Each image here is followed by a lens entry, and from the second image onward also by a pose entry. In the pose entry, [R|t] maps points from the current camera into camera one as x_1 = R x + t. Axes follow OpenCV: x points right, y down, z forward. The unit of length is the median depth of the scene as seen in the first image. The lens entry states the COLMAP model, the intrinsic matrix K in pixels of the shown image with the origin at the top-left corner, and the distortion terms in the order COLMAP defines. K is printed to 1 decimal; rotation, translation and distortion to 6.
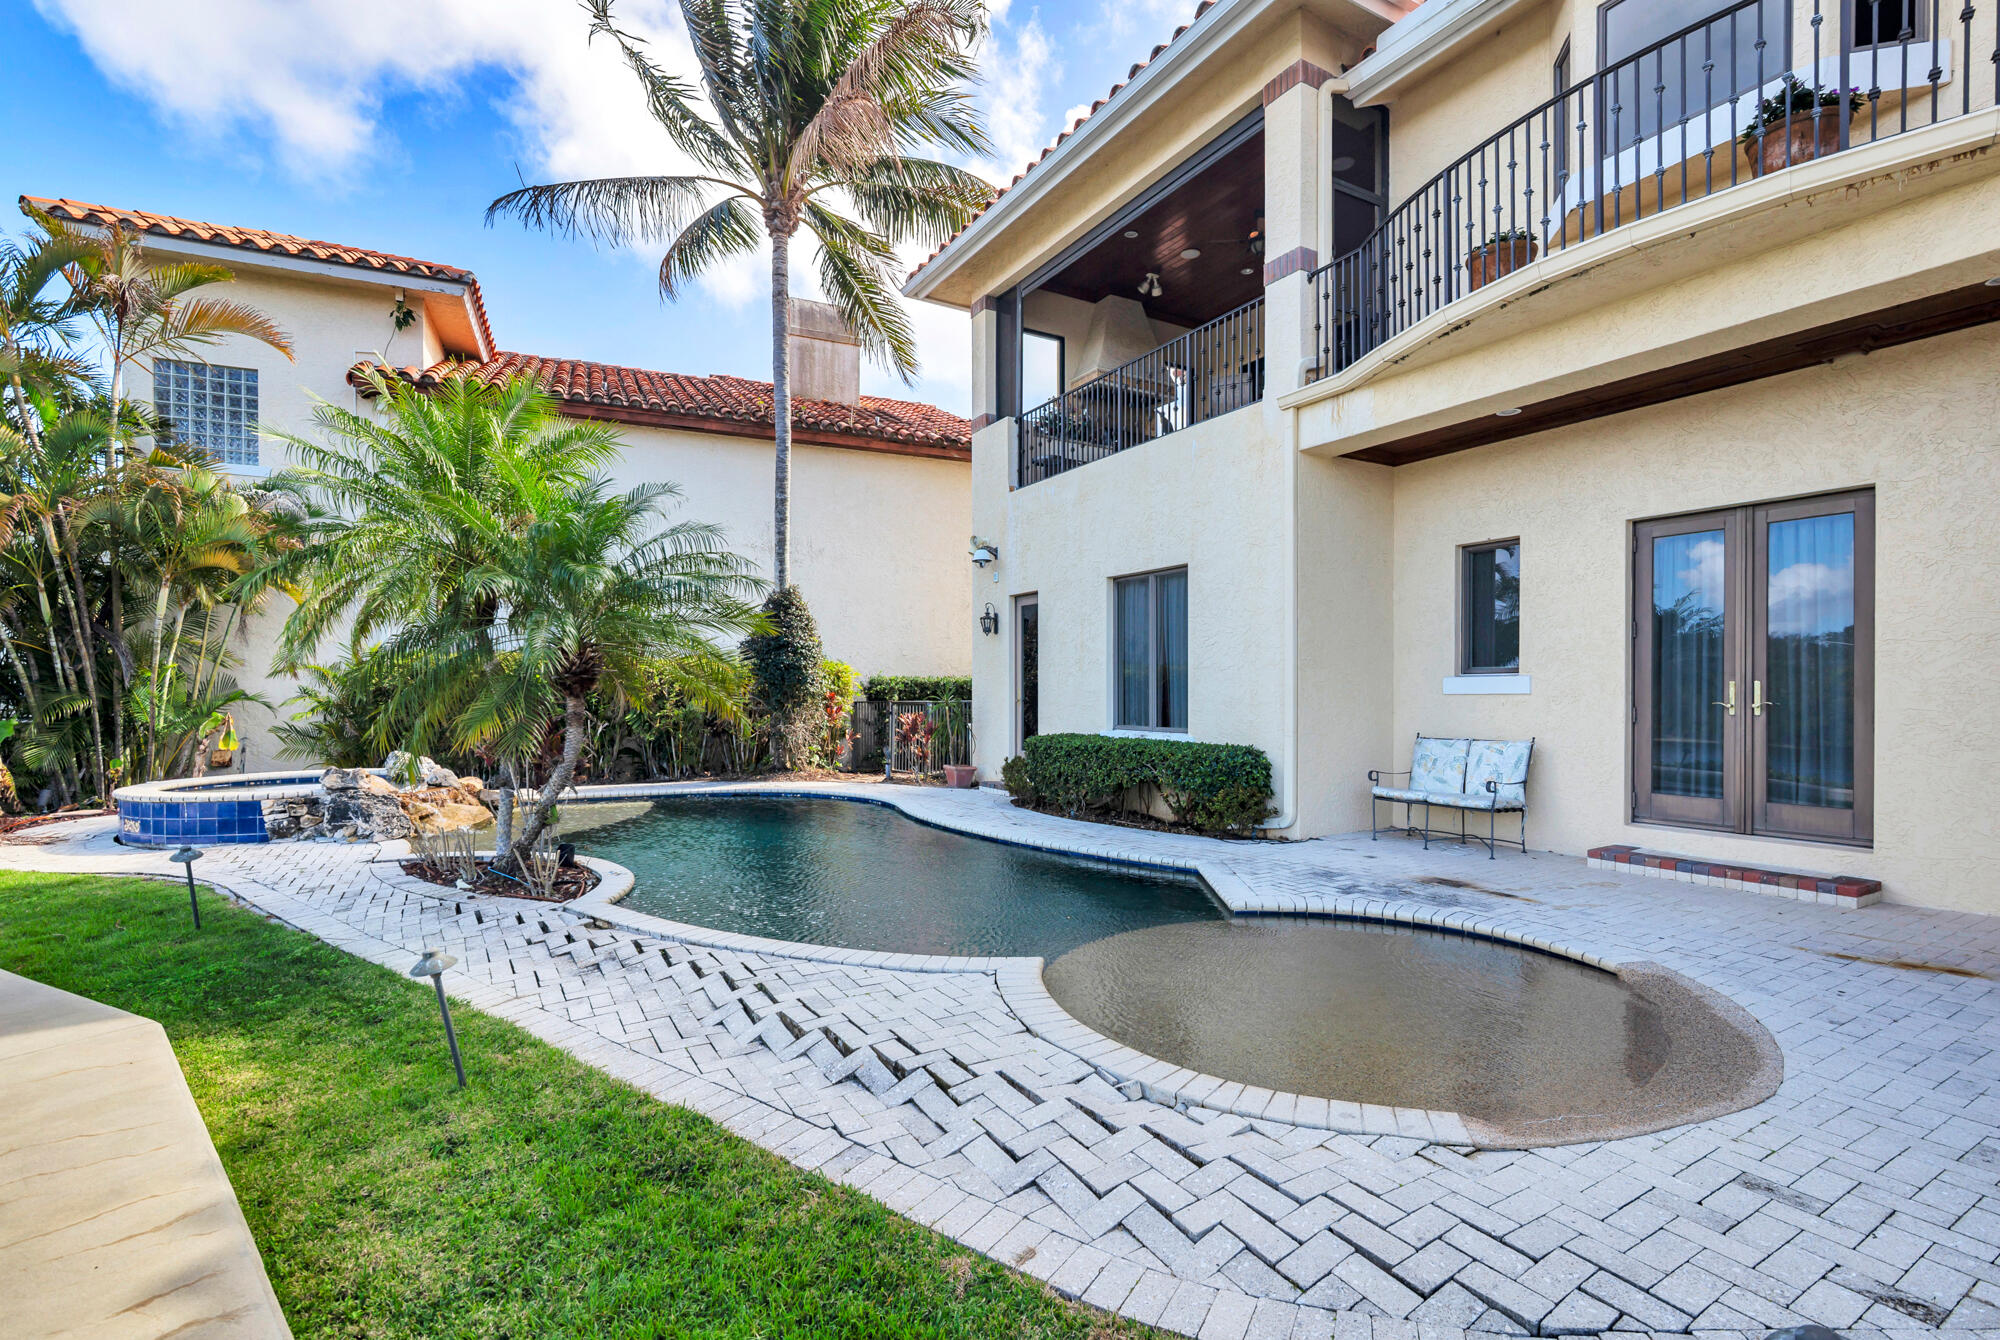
lens RADIAL K [[919.6, 0, 1000.0], [0, 919.6, 670.0], [0, 0, 1]] dist [0.003355, -0.000048]
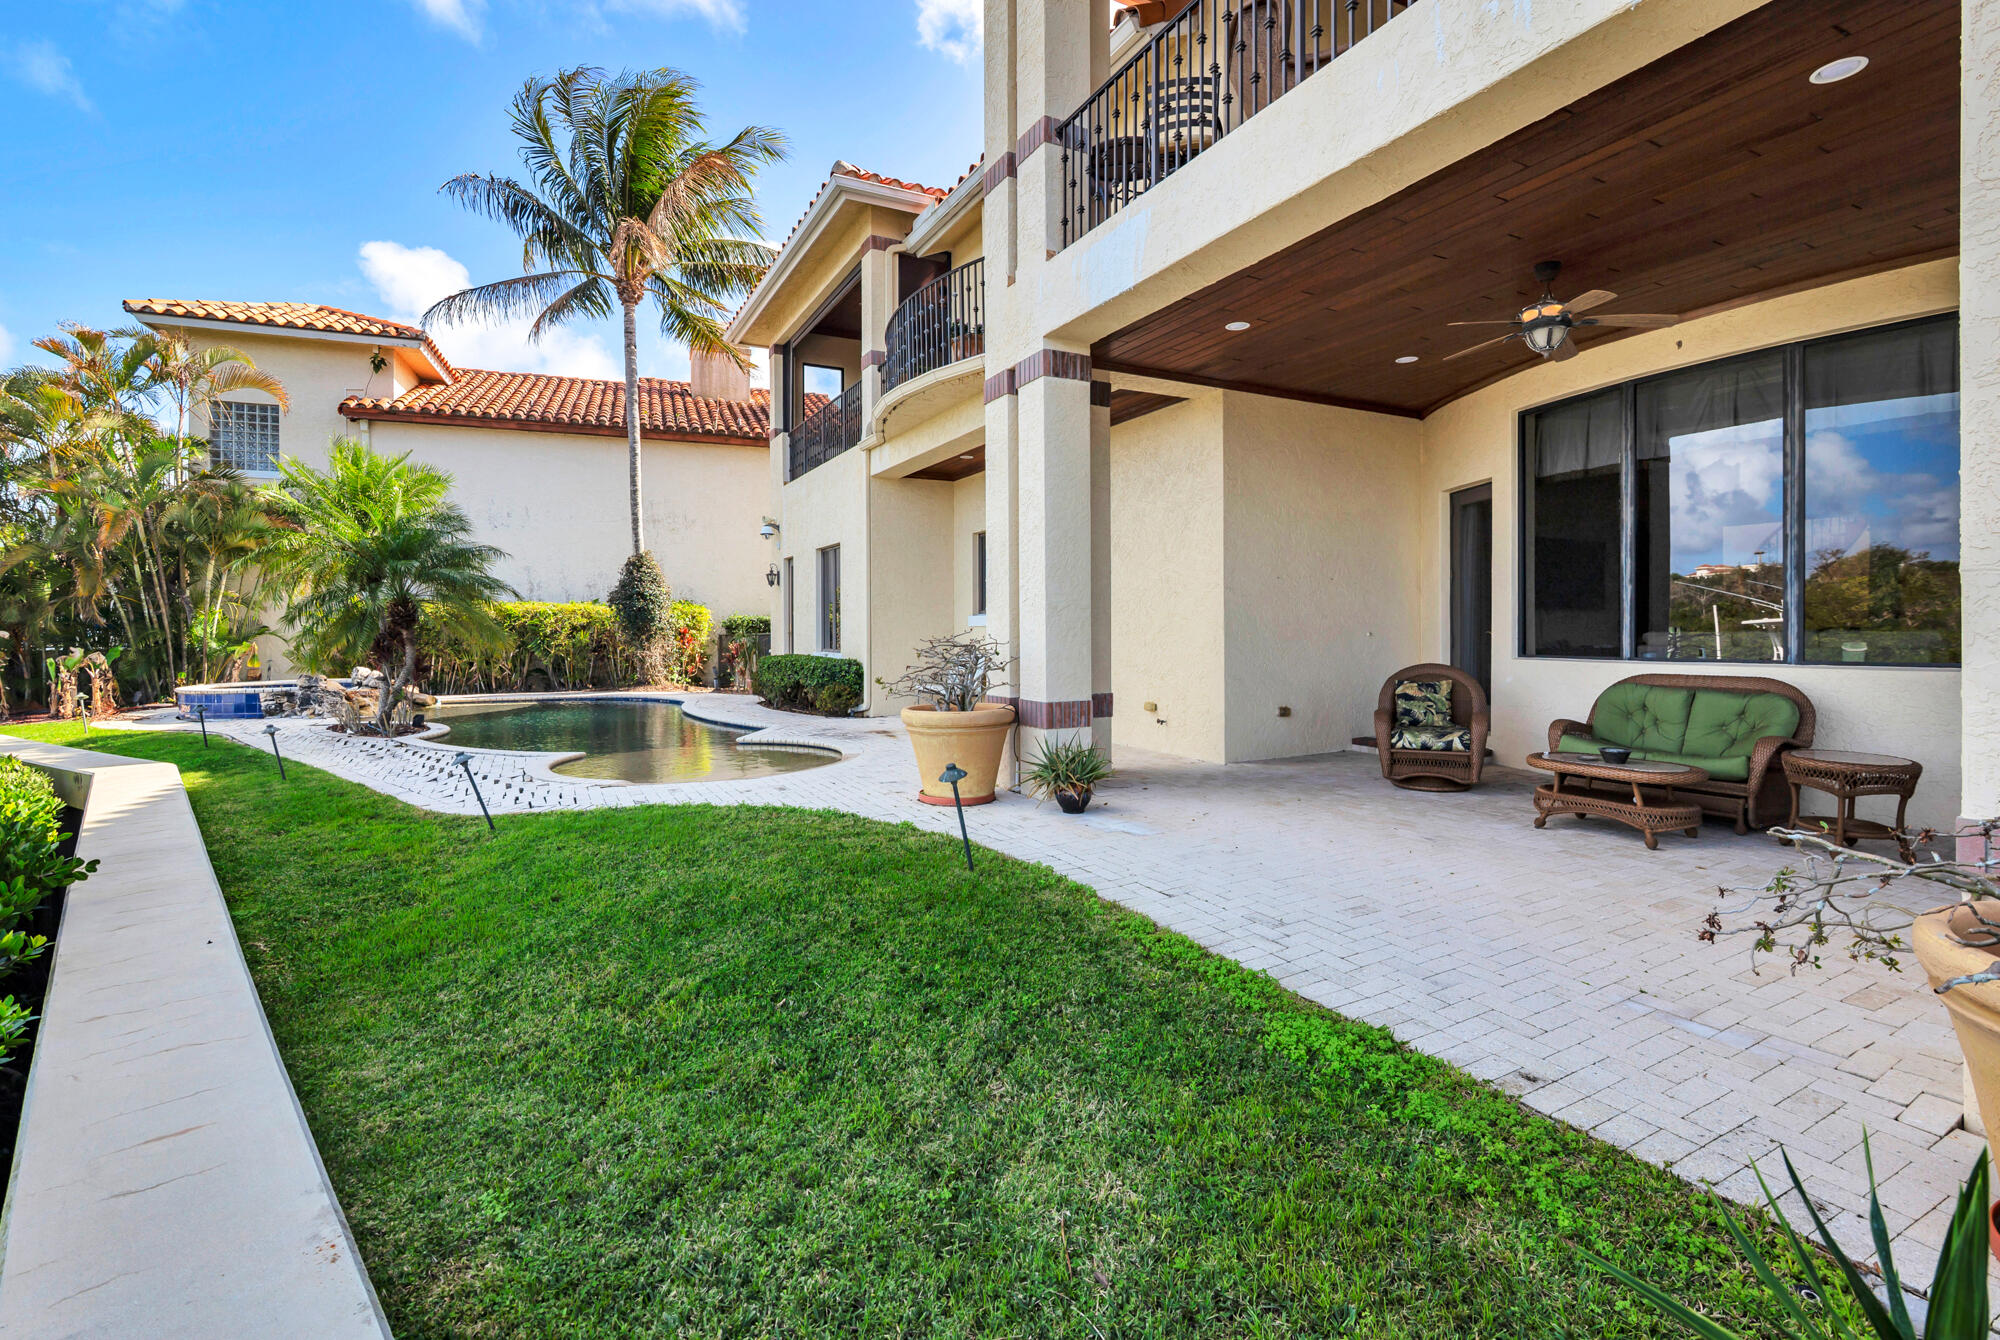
lens RADIAL K [[910.0, 0, 998.6], [0, 910.0, 604.4], [0, 0, 1]] dist [-0.000537, 0.000025]
pose [[0.998678, -0.004333, -0.051215, 0.452313], [0.004149, 0.999985, -0.003693, -0.004329], [0.051230, 0.003475, 0.998681, -0.419069]]
